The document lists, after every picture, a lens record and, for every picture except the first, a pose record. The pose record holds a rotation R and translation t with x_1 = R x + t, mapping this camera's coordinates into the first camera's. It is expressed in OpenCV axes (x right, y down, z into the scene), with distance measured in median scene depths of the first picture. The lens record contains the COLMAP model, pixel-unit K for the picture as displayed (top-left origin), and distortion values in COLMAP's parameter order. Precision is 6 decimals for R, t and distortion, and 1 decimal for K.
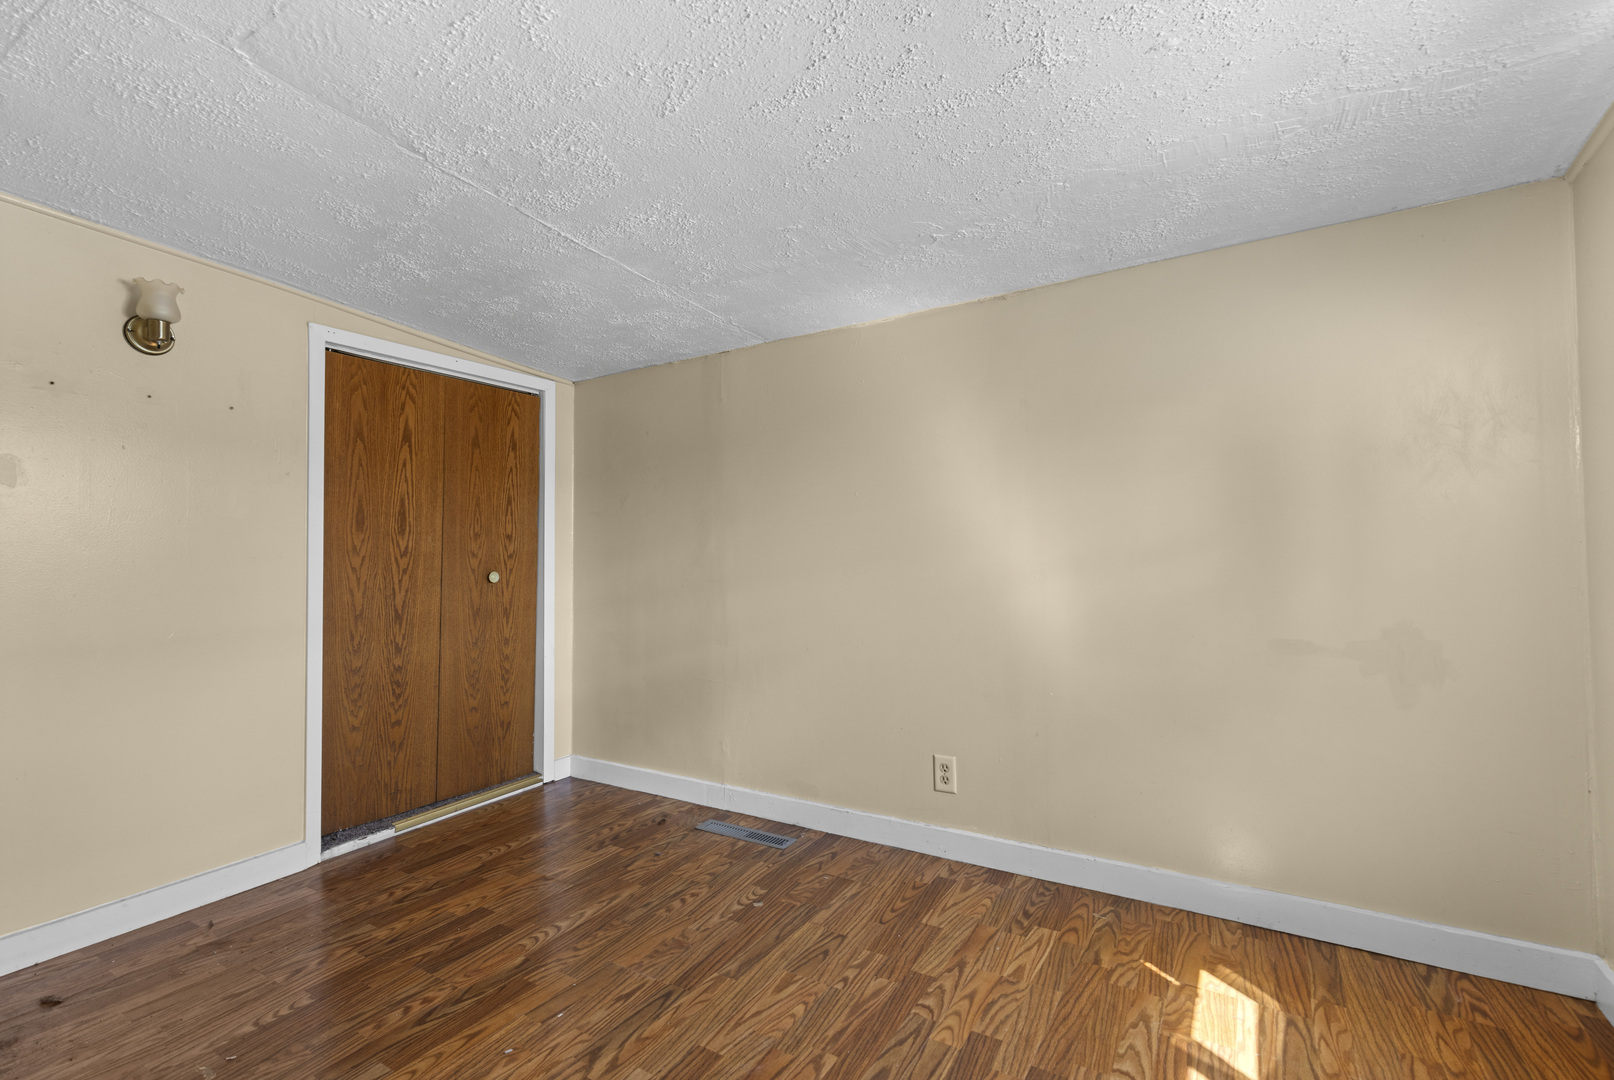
lens RADIAL K [[736.2, 0, 803.8], [0, 736.2, 548.6], [0, 0, 1]] dist [0.004344, -0.001428]
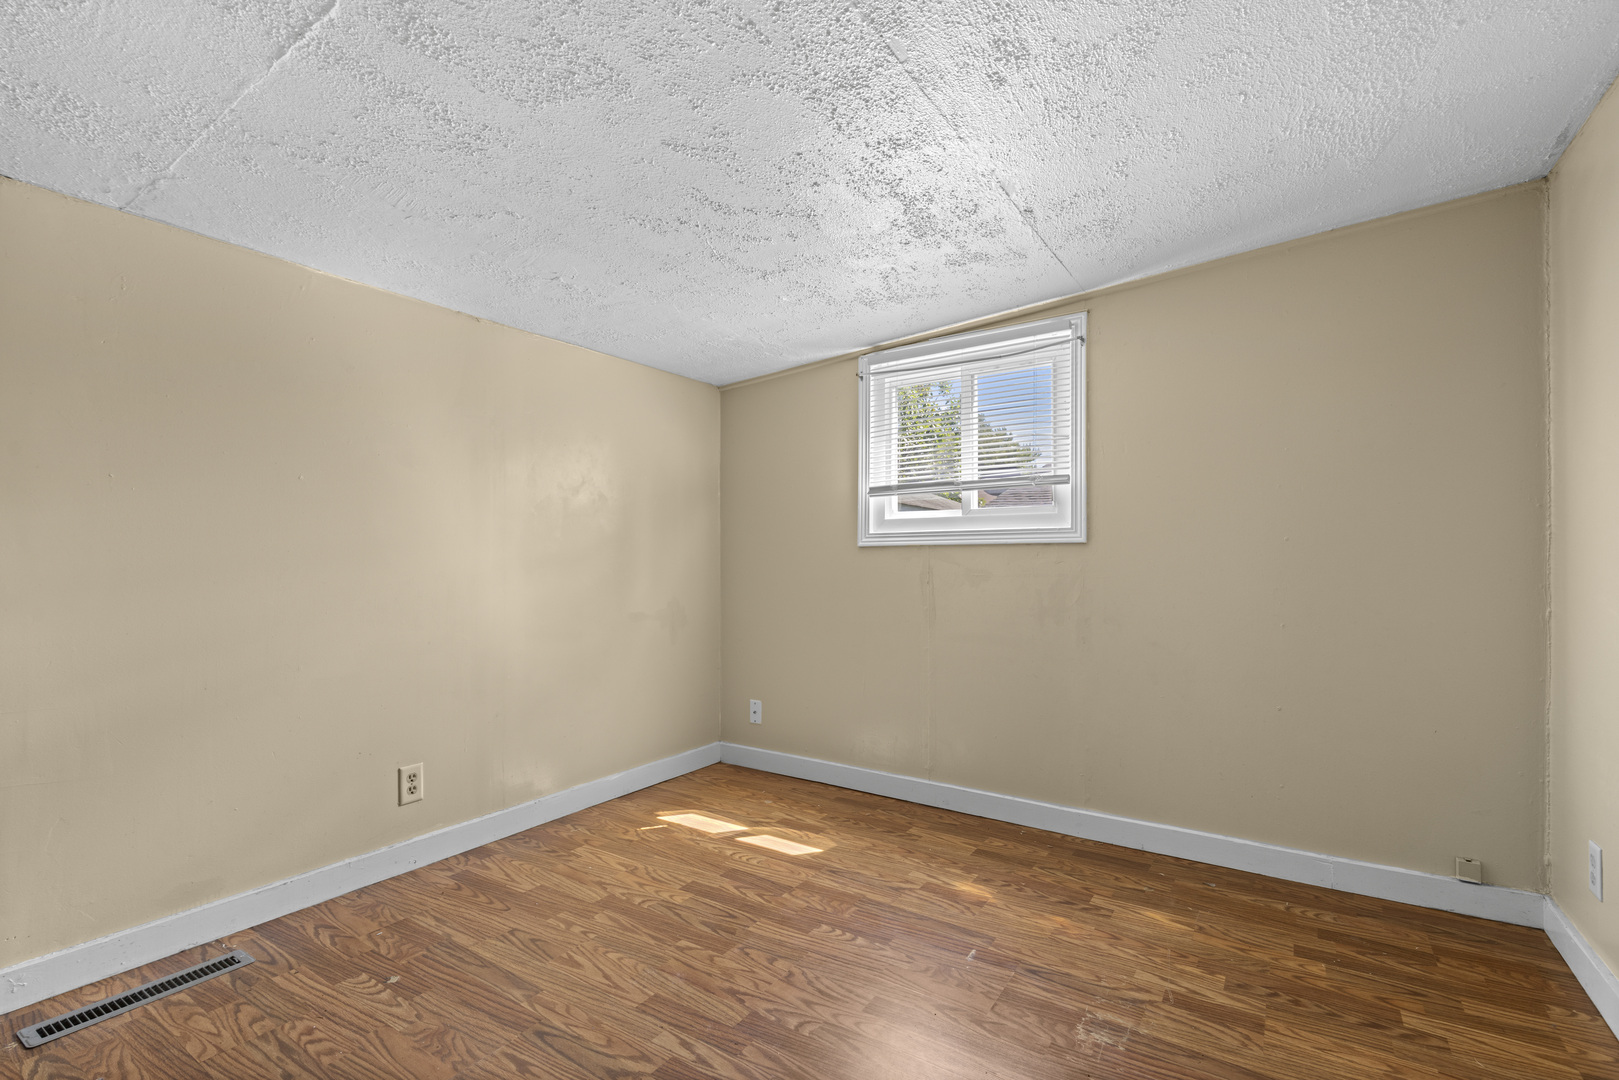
lens RADIAL K [[738.4, 0, 805.4], [0, 738.4, 542.8], [0, 0, 1]] dist [0.004344, -0.001428]
pose [[0.042205, 0.028691, 0.998697, -0.878757], [-0.004524, 0.999583, -0.028526, 0.015674], [-0.999099, -0.003314, 0.042317, 0.502767]]
